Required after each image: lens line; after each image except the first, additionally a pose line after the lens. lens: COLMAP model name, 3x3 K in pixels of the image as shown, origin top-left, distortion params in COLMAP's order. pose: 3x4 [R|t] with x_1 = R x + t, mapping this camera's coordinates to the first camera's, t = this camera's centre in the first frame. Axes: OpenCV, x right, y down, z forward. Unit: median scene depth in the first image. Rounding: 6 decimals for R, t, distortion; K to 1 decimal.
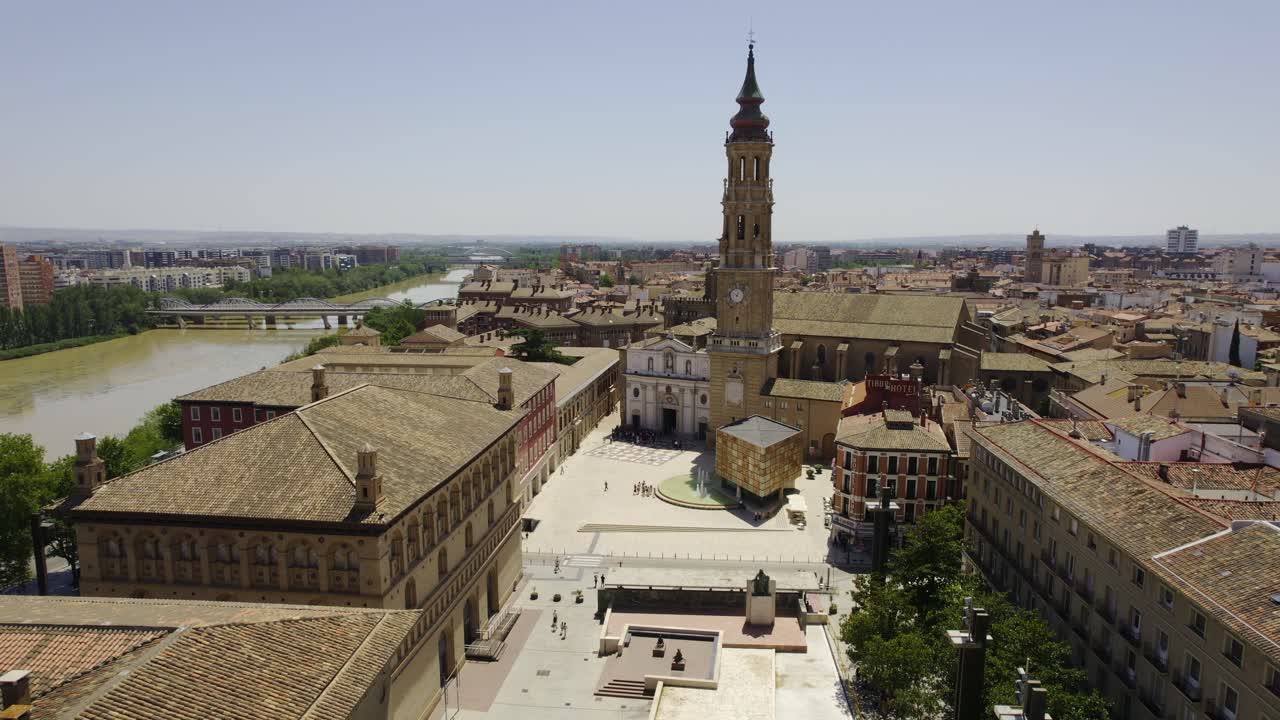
lens RADIAL K [[829.8, 0, 638.2], [0, 829.8, 359.1], [0, 0, 1]] dist [-0.059418, 0.041836]
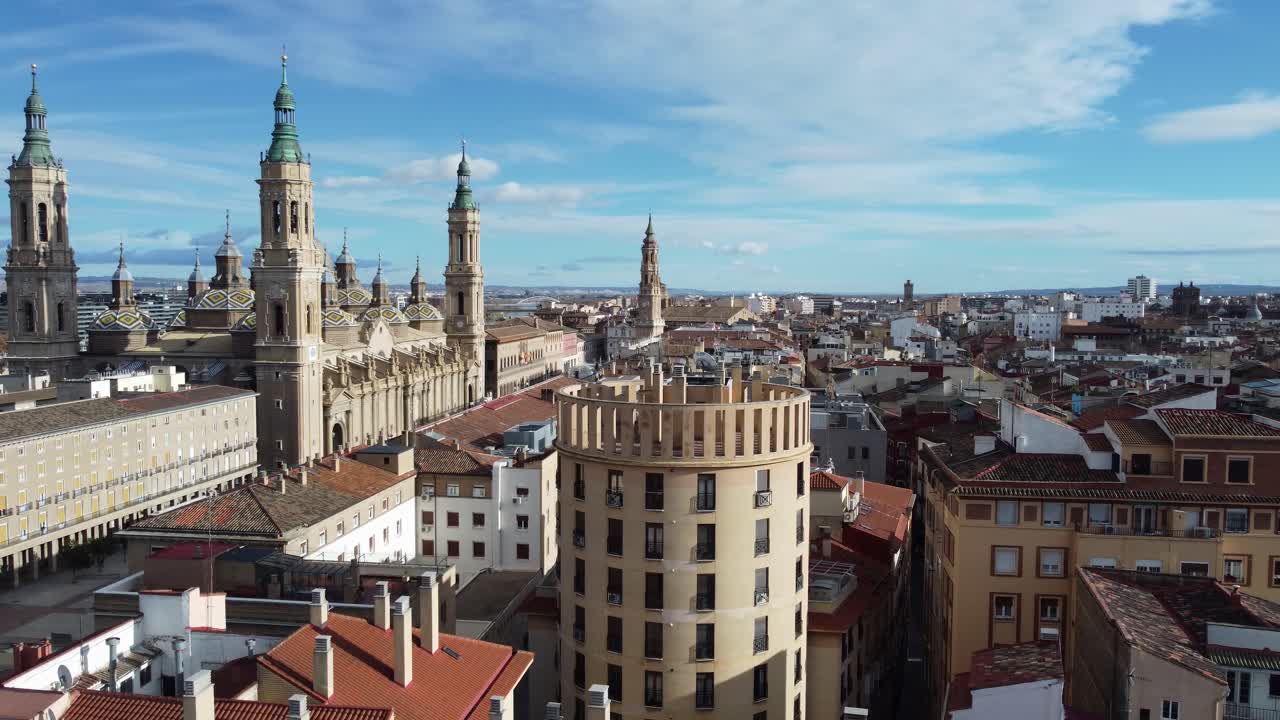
lens RADIAL K [[1015.3, 0, 641.0], [0, 1015.3, 355.8], [0, 0, 1]] dist [-0.001490, -0.003654]
pose [[0.997086, 0.007925, -0.075872, 0.326968], [-0.013959, 0.996751, -0.079331, 0.319708], [0.074997, 0.080159, 0.993957, -2.065236]]
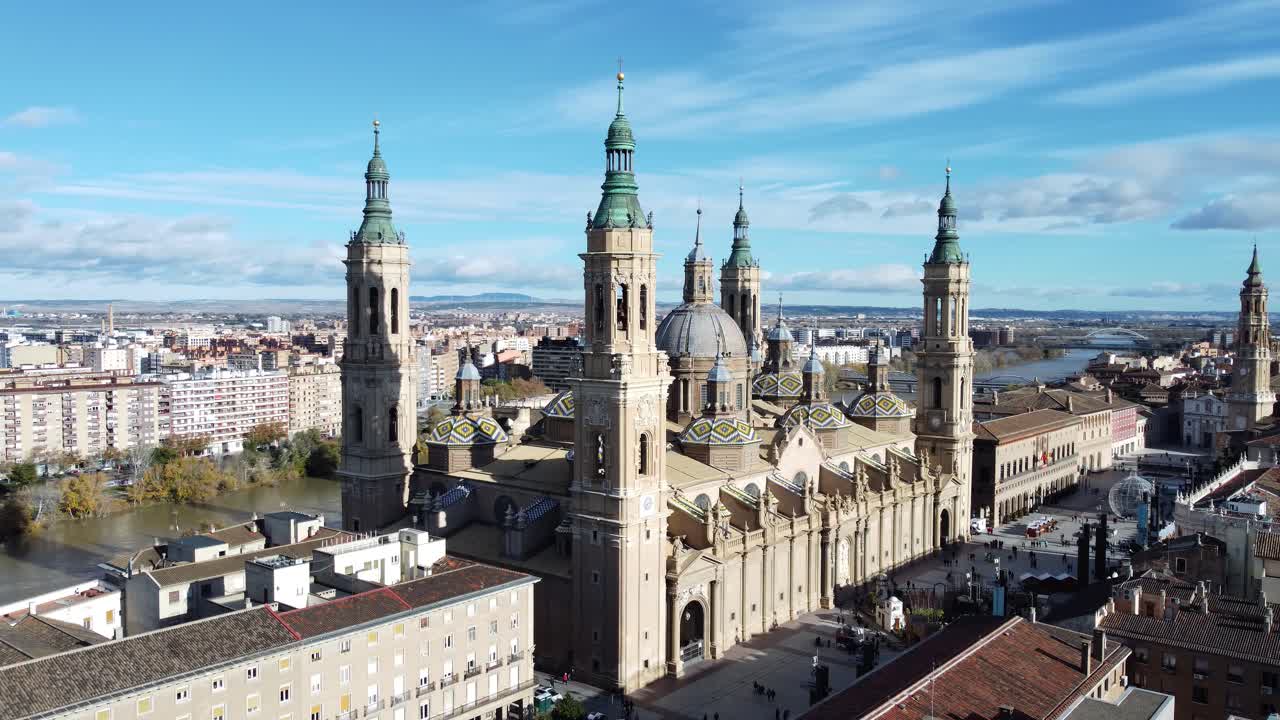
lens RADIAL K [[1015.3, 0, 636.2], [0, 1015.3, 355.4], [0, 0, 1]] dist [-0.001490, -0.003654]
pose [[0.813320, 0.028028, -0.581142, 0.311550], [-0.087711, 0.993330, -0.074845, 0.170324], [0.575168, 0.111845, 0.810354, -1.583690]]
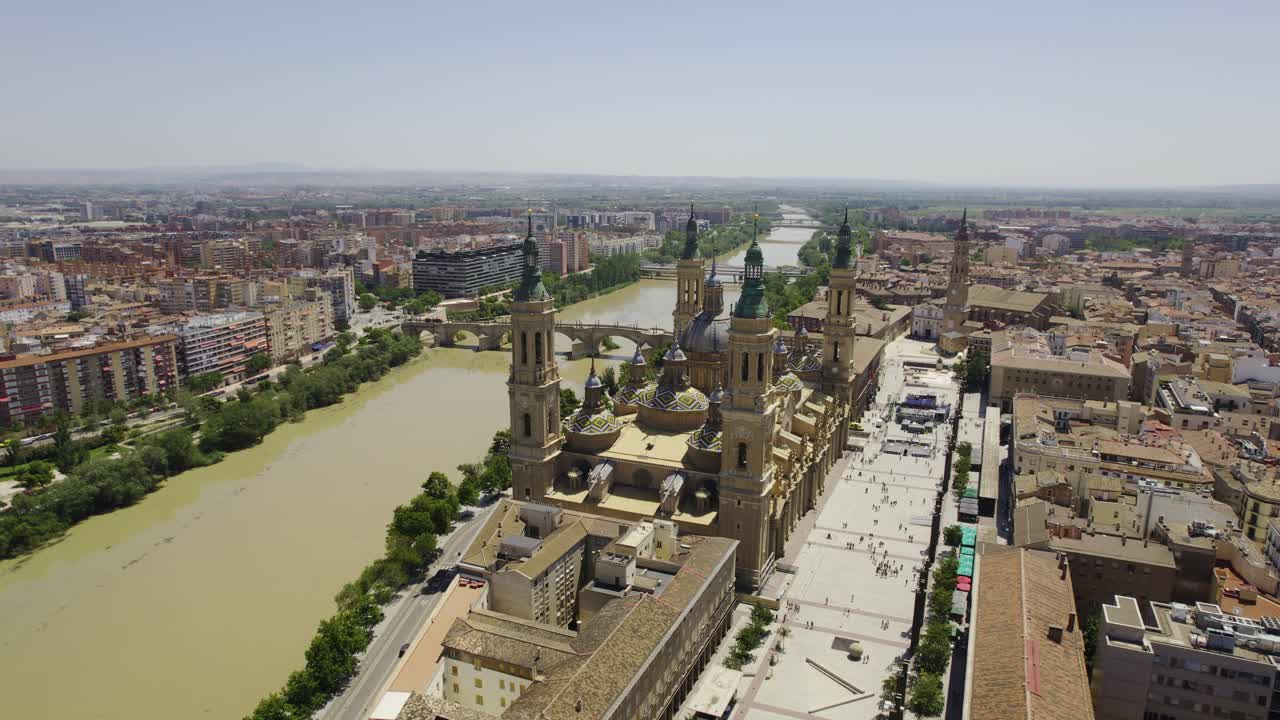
lens RADIAL K [[829.8, 0, 643.8], [0, 829.8, 362.9], [0, 0, 1]] dist [-0.059418, 0.041836]
pose [[0.943661, 0.075158, -0.322264, 0.037076], [-0.051185, 0.995297, 0.082241, -0.007510], [0.326930, -0.061113, 0.943071, -1.976640]]
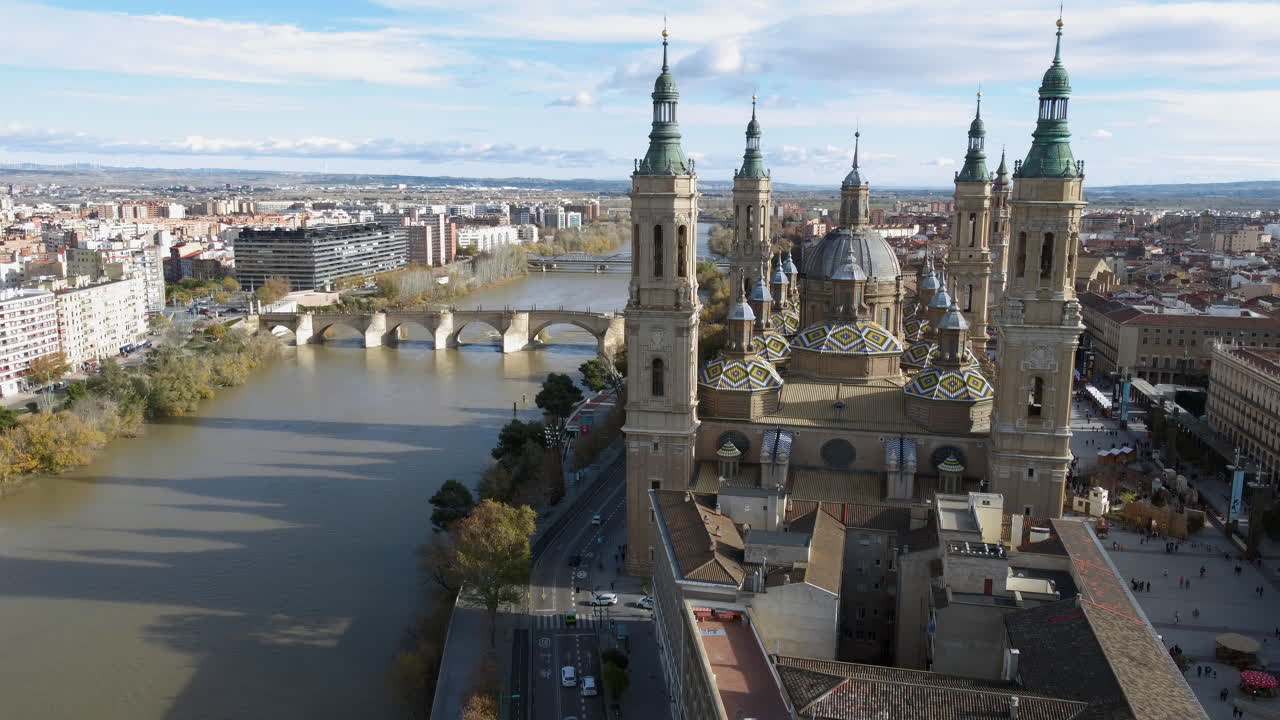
lens RADIAL K [[1015.3, 0, 638.1], [0, 1015.3, 354.4], [0, 0, 1]] dist [-0.001490, -0.003654]
pose [[0.987020, 0.031930, -0.157391, -0.371884], [-0.028361, 0.999288, 0.024869, 0.144400], [0.158073, -0.020082, 0.987223, -1.819088]]
